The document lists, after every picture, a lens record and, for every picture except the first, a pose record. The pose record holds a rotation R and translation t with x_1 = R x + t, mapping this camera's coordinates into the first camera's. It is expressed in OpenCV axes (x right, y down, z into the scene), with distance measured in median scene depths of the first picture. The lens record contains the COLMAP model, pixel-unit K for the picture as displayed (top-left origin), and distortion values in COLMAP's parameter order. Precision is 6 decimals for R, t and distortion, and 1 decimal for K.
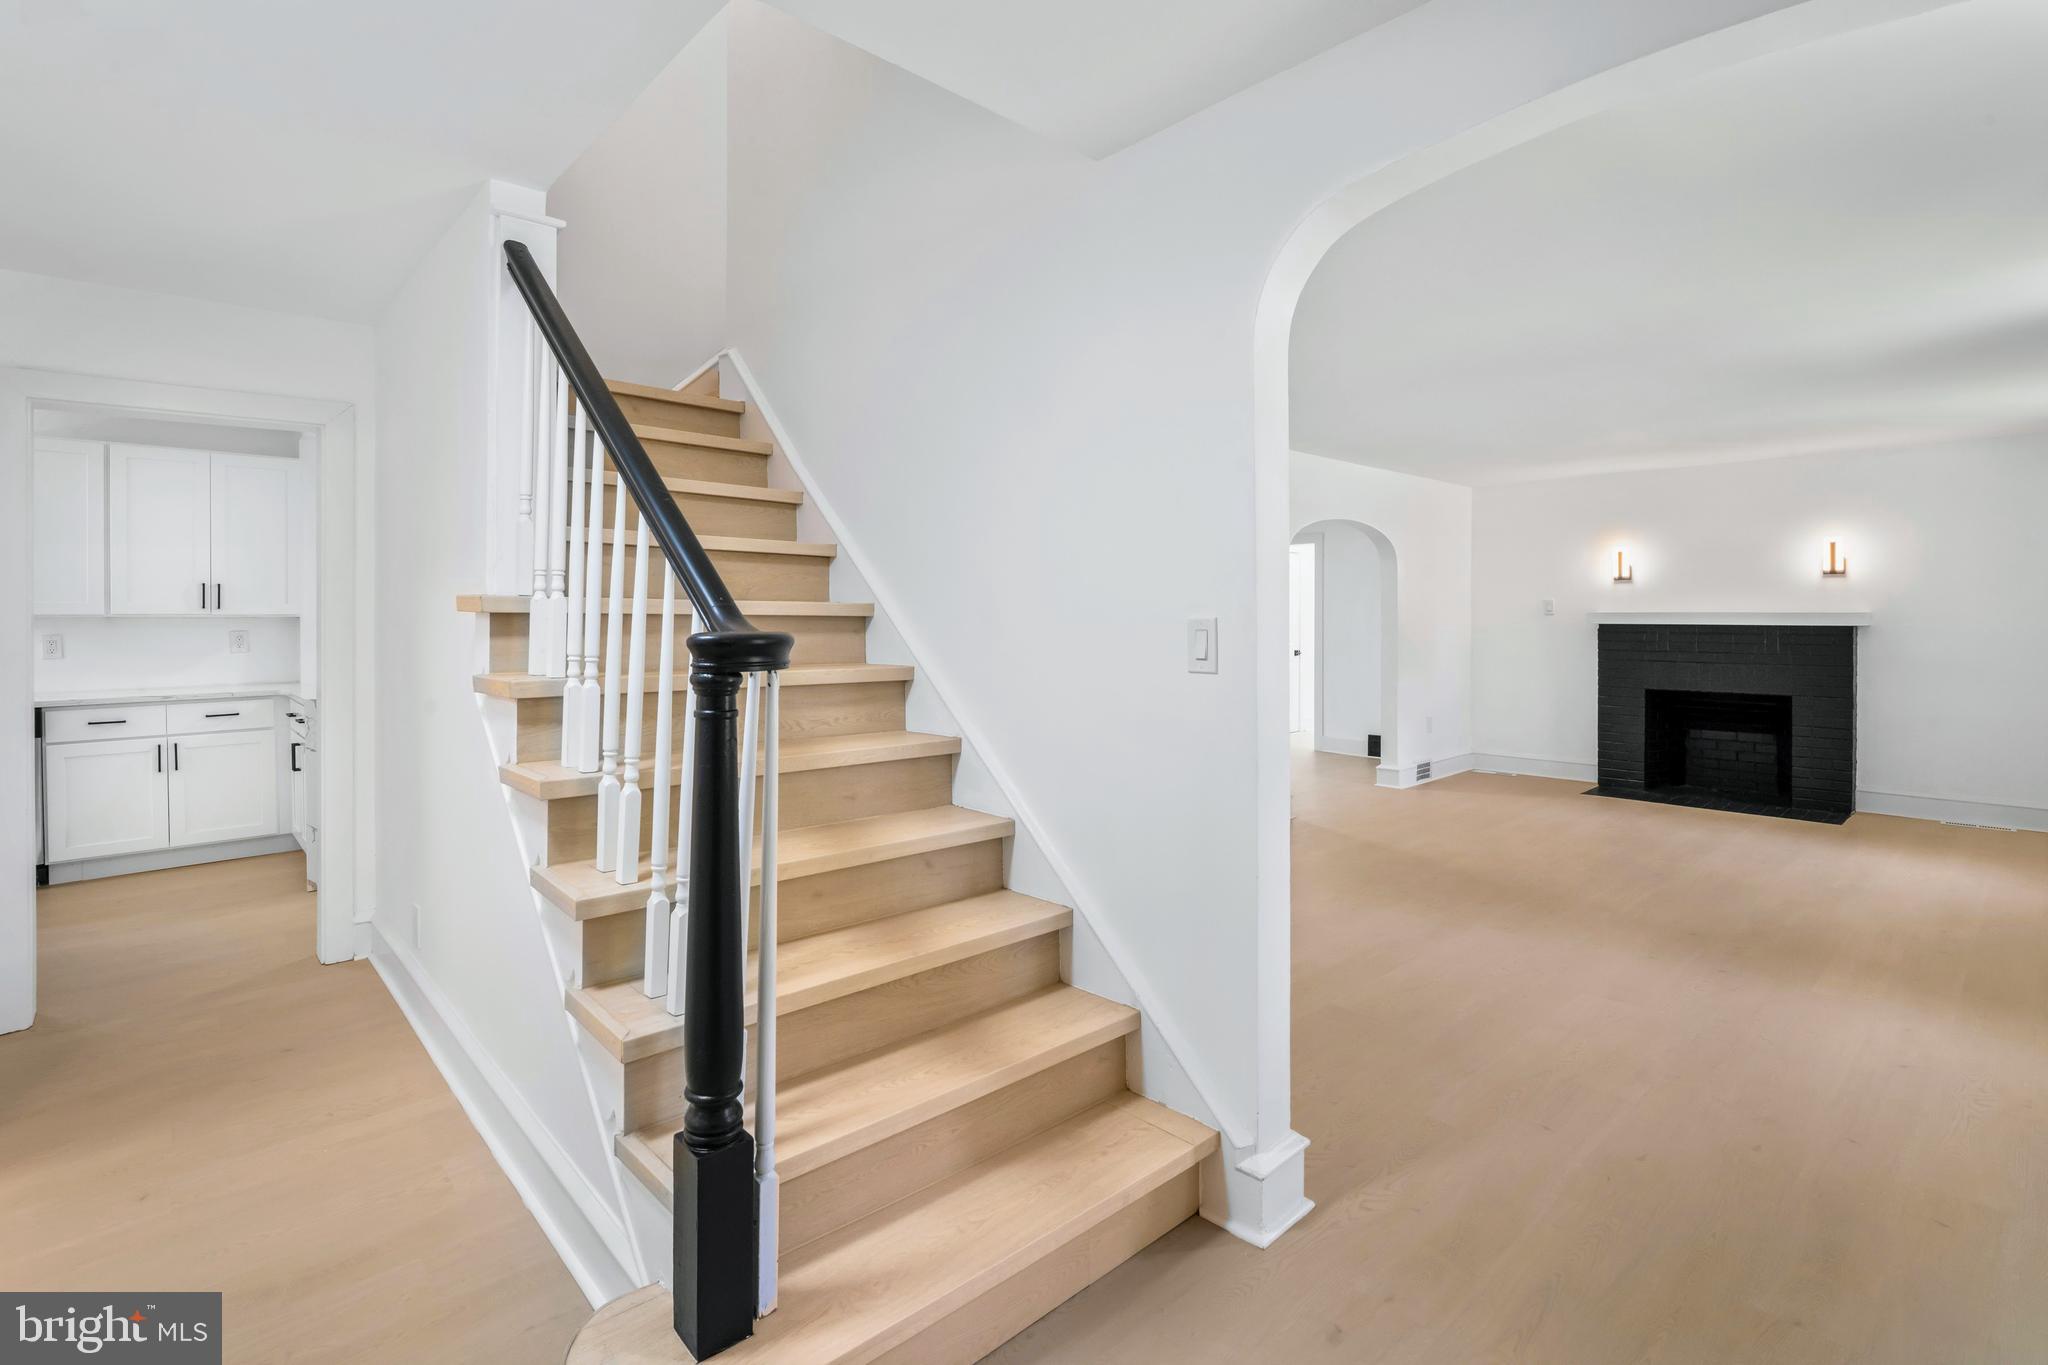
lens RADIAL K [[968.1, 0, 1025.4], [0, 968.1, 624.3], [0, 0, 1]] dist [-0.002274, -0.000351]
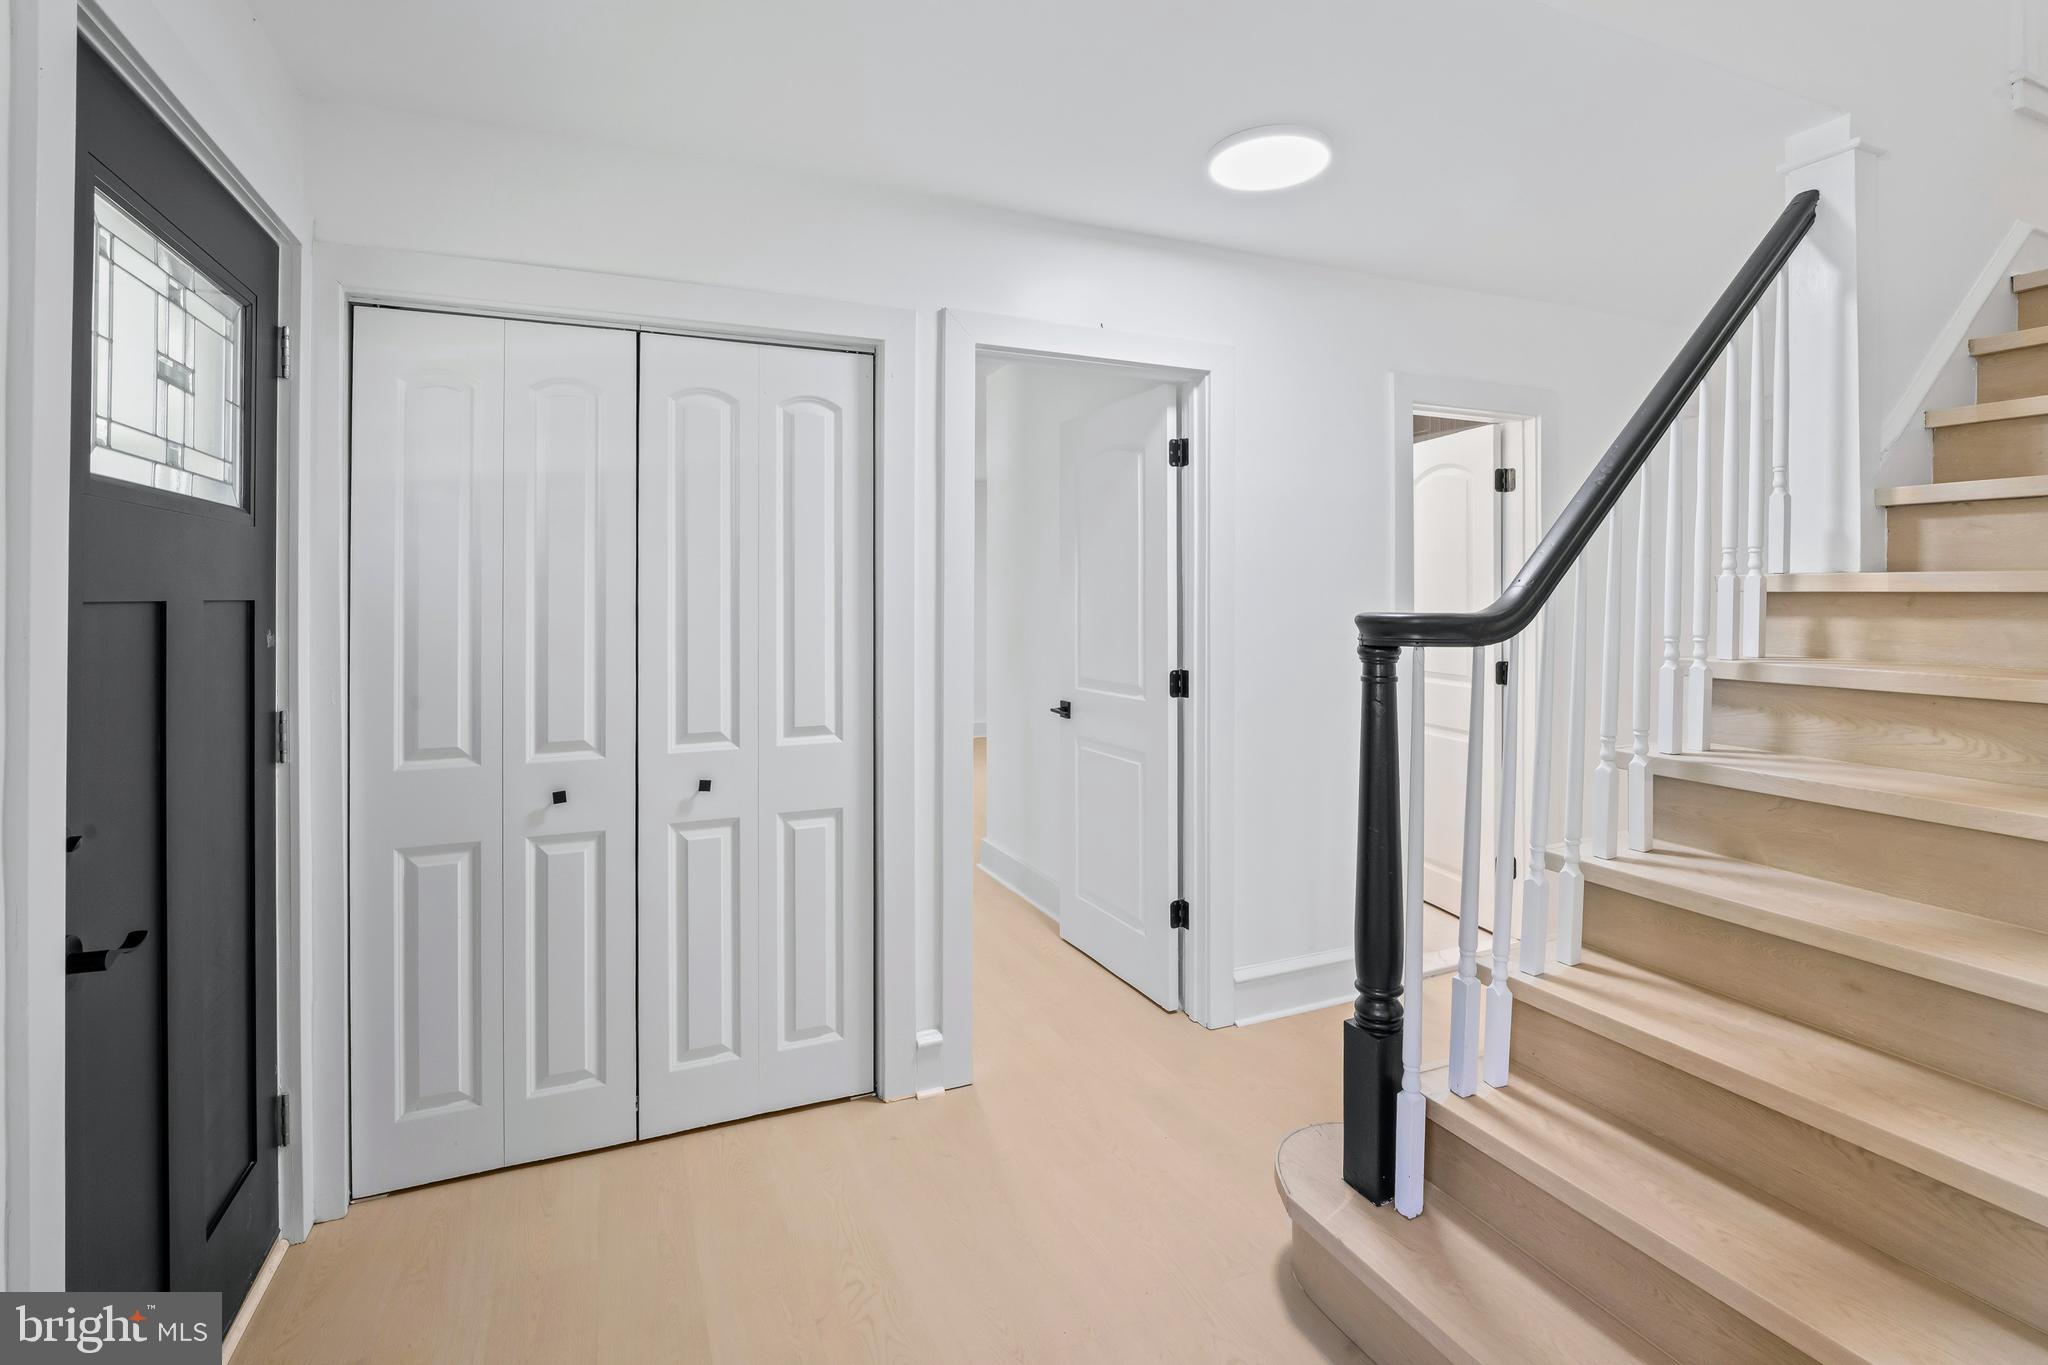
lens RADIAL K [[962.0, 0, 1024.6], [0, 962.0, 601.2], [0, 0, 1]] dist [0.001009, 0.000180]
pose [[-0.322443, 0.001316, -0.946588, 0.304144], [-0.000944, 0.999998, 0.001712, -0.002096], [0.946588, 0.001445, -0.322441, 0.304123]]
